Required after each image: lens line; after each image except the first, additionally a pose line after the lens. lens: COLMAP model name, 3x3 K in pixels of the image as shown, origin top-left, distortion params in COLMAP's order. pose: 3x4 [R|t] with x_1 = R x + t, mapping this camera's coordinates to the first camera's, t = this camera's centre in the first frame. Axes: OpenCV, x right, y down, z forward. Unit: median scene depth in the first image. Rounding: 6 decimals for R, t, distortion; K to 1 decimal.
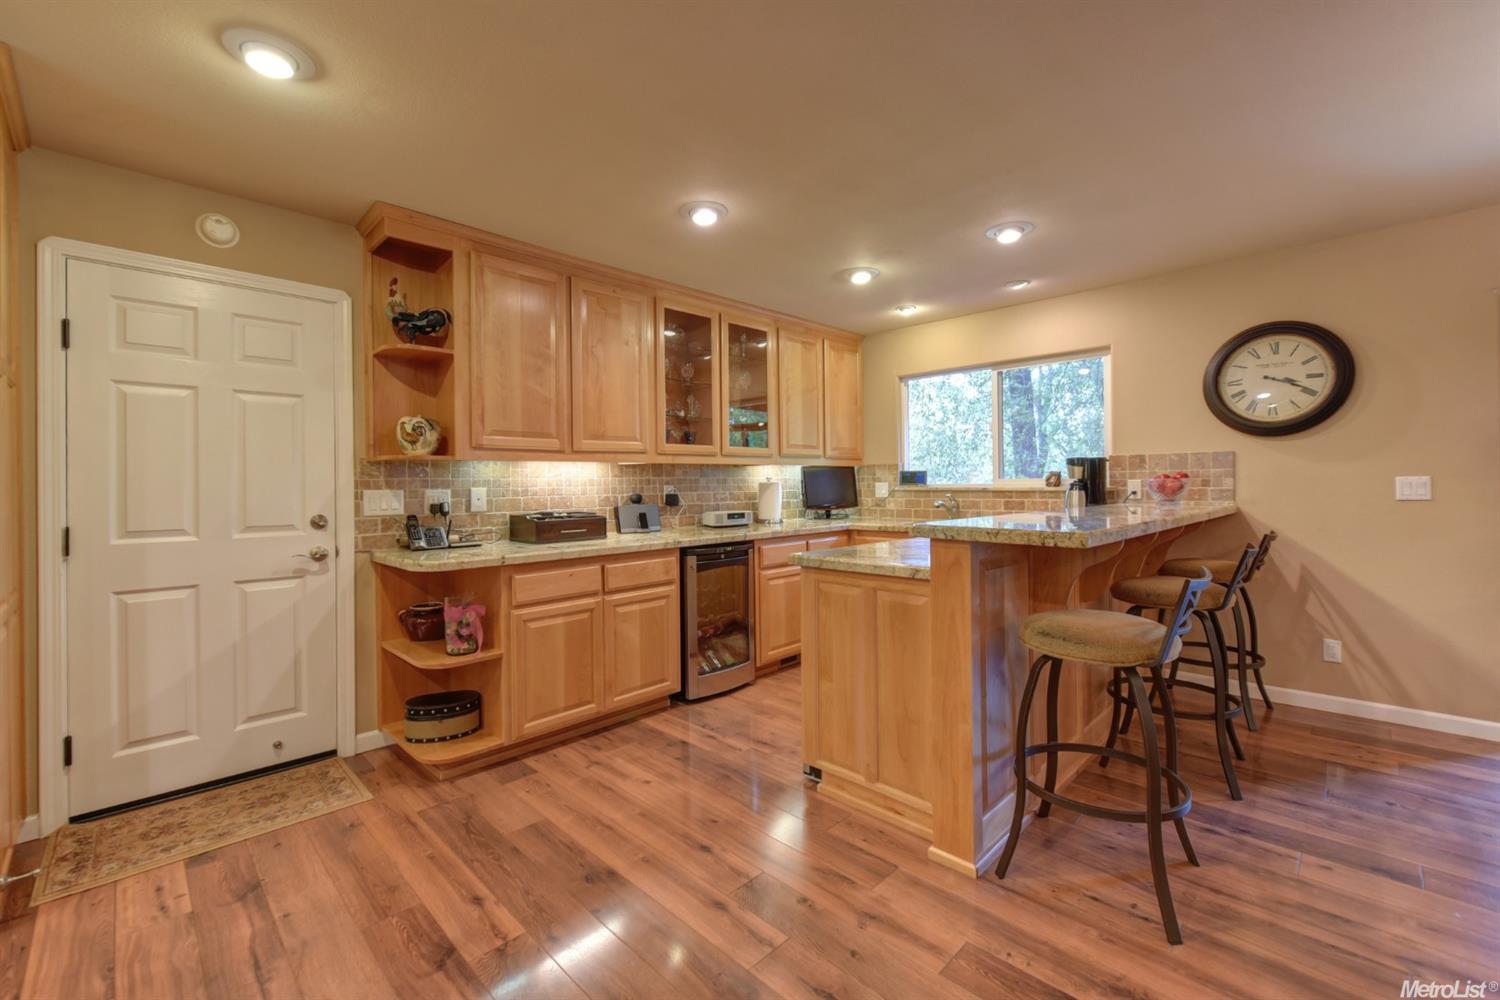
lens RADIAL K [[611.3, 0, 765.6], [0, 611.3, 492.6], [0, 0, 1]] dist [0.000295, -0.000778]
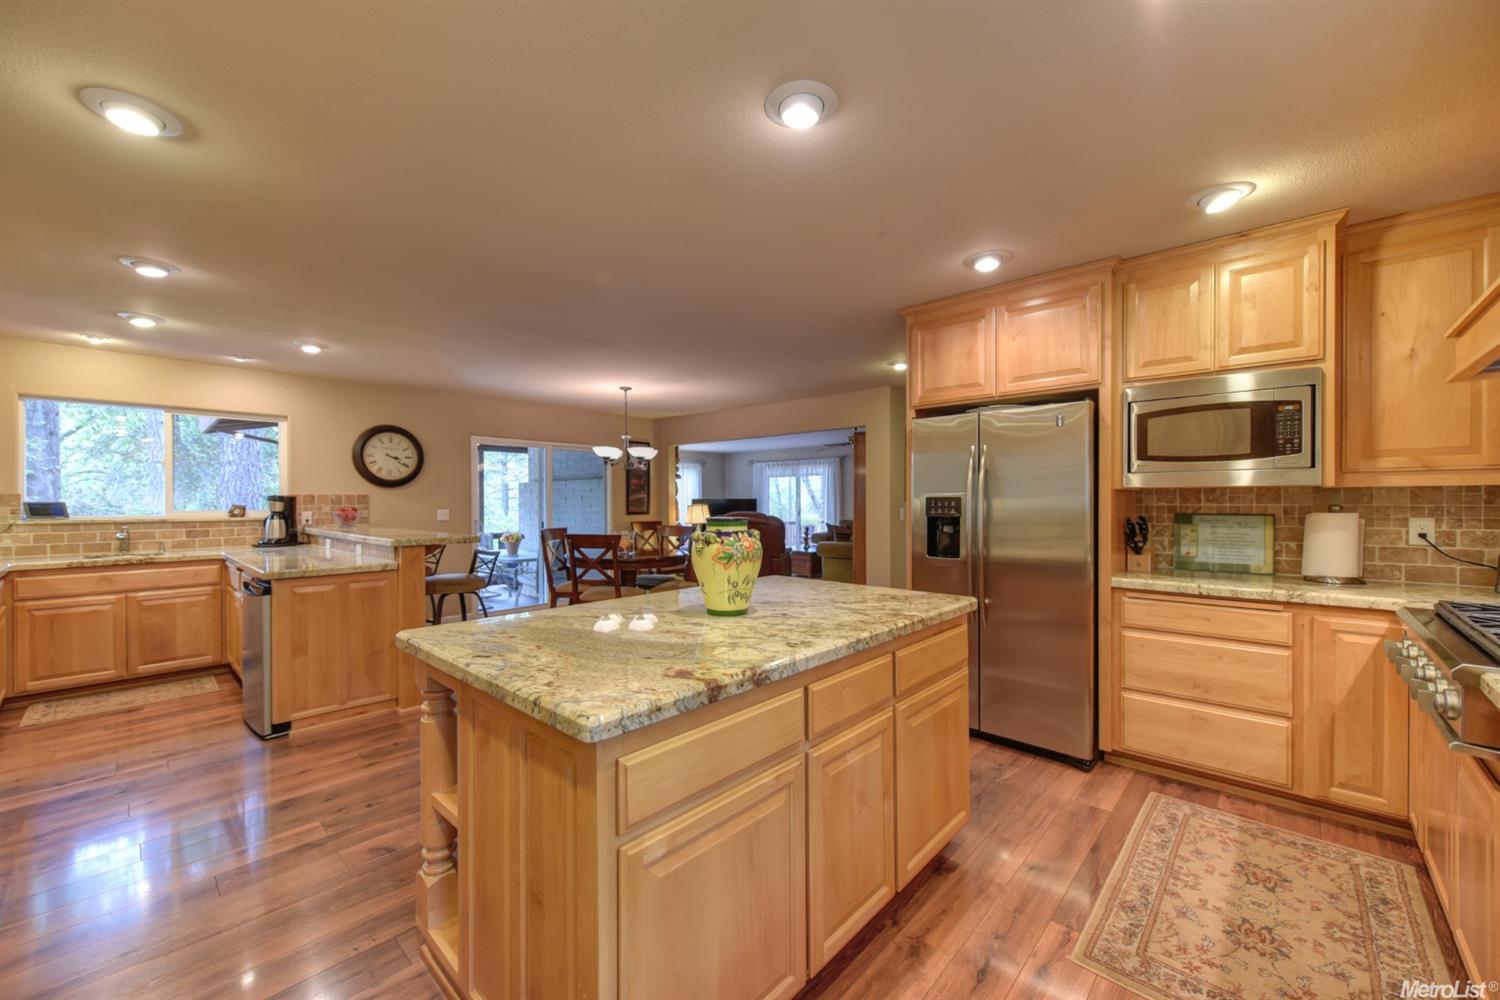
lens RADIAL K [[586.0, 0, 734.7], [0, 586.0, 501.5], [0, 0, 1]] dist [0.002752, -0.000755]
pose [[-0.013046, 0.009888, 0.999866, -0.972468], [0.015792, 0.999828, -0.009682, -0.018532], [-0.999790, 0.015664, -0.013200, -0.007547]]
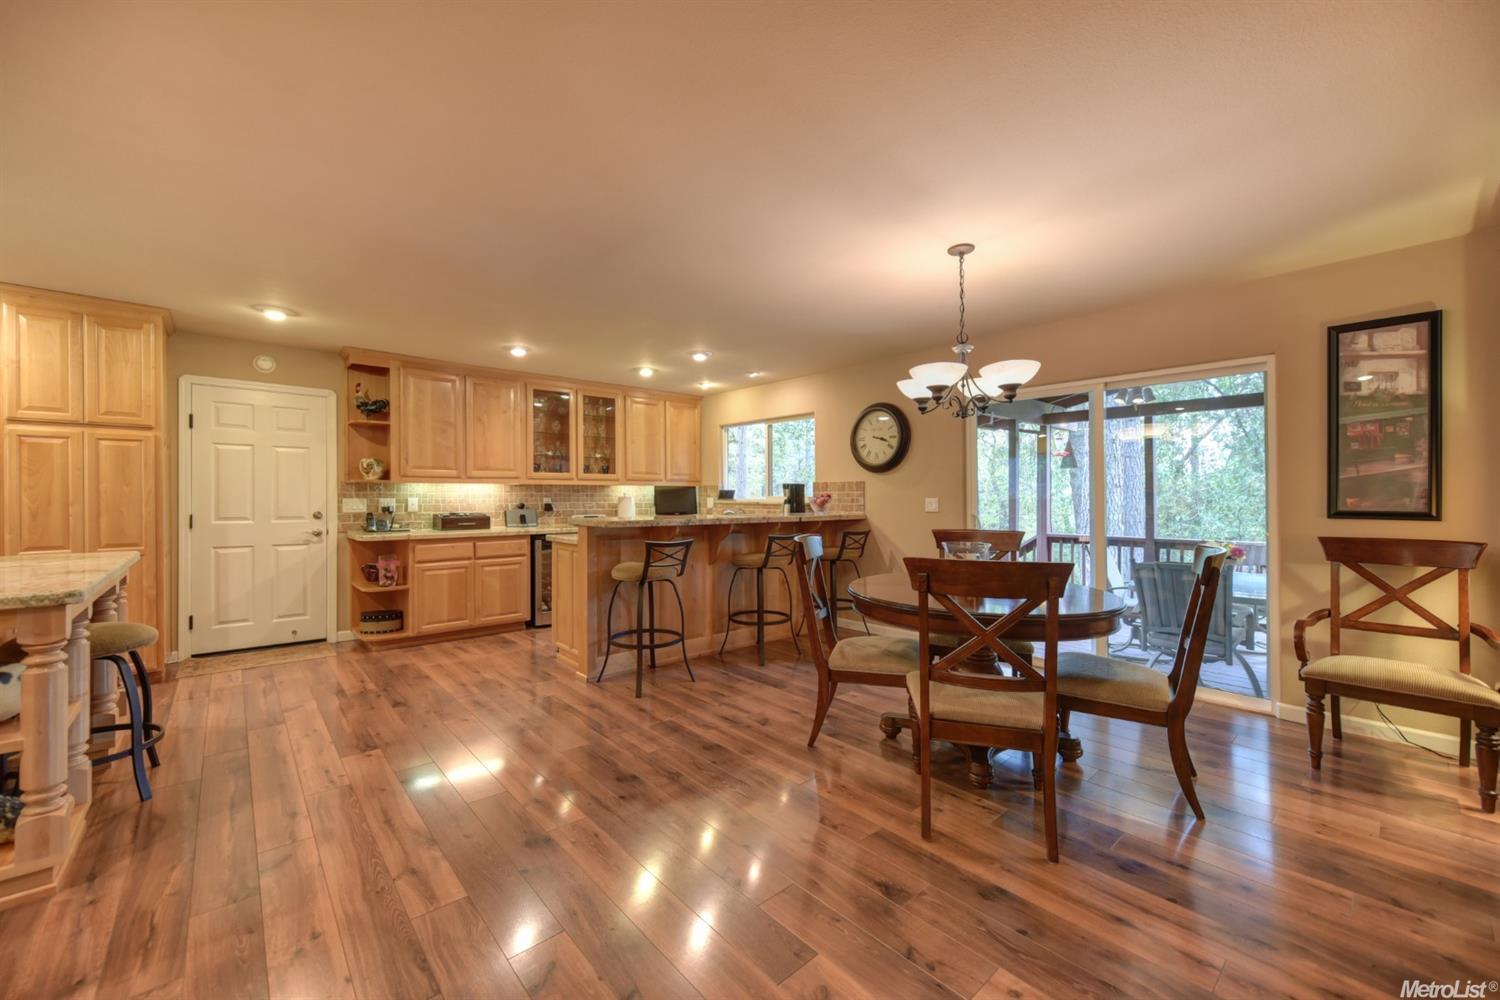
lens RADIAL K [[586.0, 0, 777.7], [0, 586.0, 508.5], [0, 0, 1]] dist [0.002752, -0.000755]
pose [[0.998139, 0.013502, -0.059469, 0.683141], [-0.013140, 0.999893, 0.006469, -0.002200], [0.059550, -0.005675, 0.998209, -0.619196]]
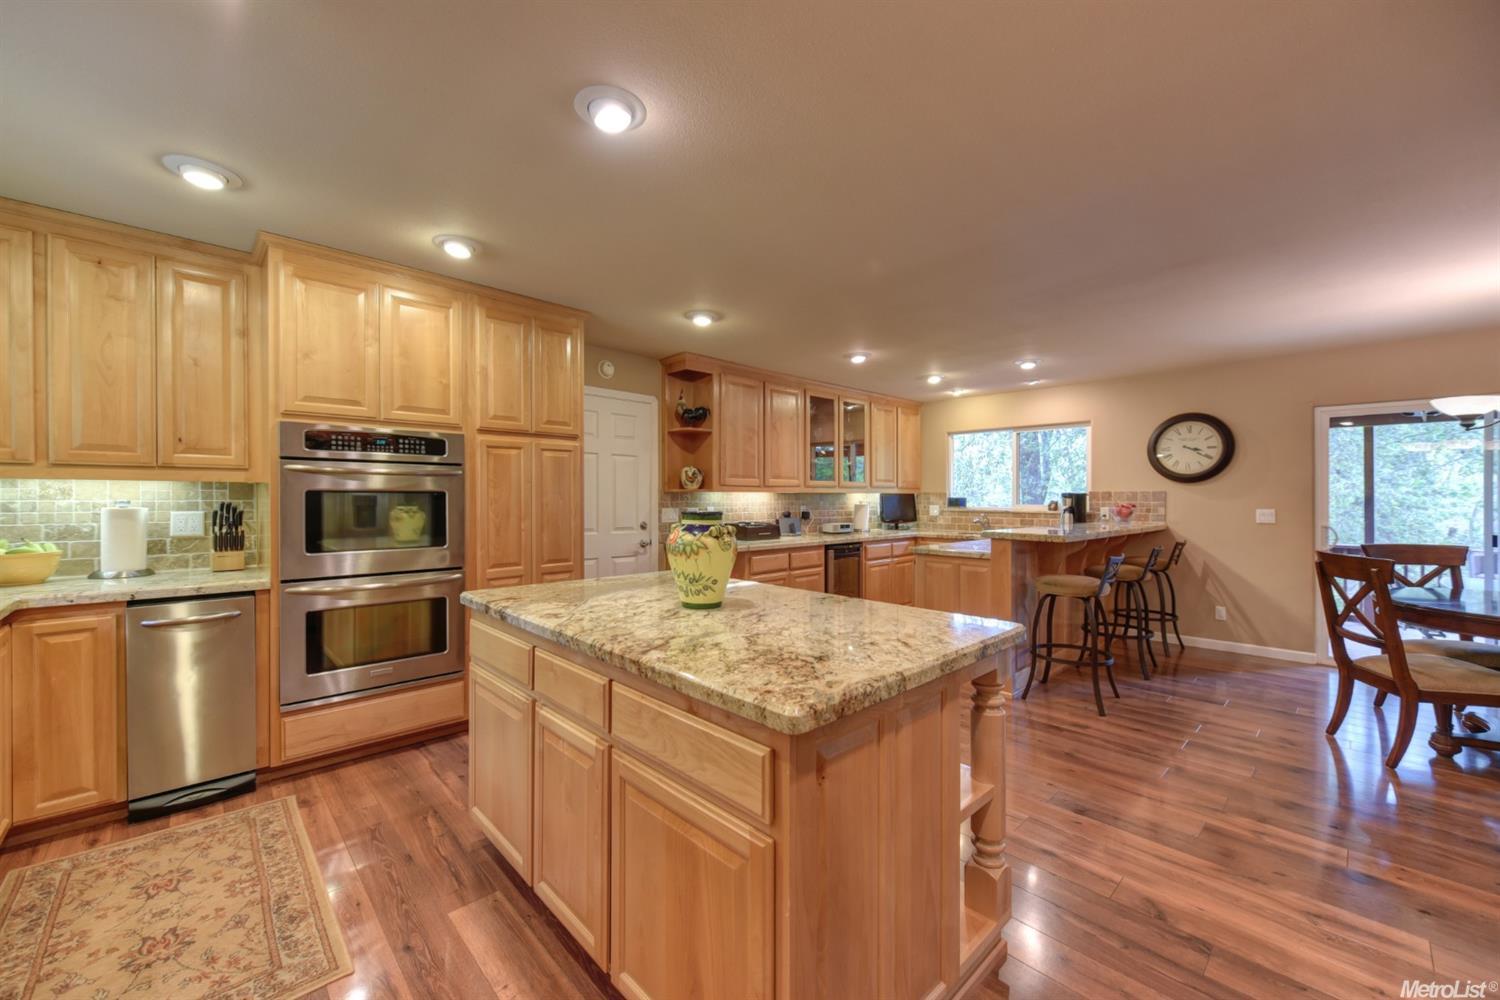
lens RADIAL K [[586.0, 0, 763.9], [0, 586.0, 506.6], [0, 0, 1]] dist [0.002752, -0.000755]
pose [[0.999664, 0.015598, -0.020685, -0.292226], [-0.015533, 0.999874, 0.003290, -0.017148], [0.020734, -0.002967, 0.999781, -0.633640]]
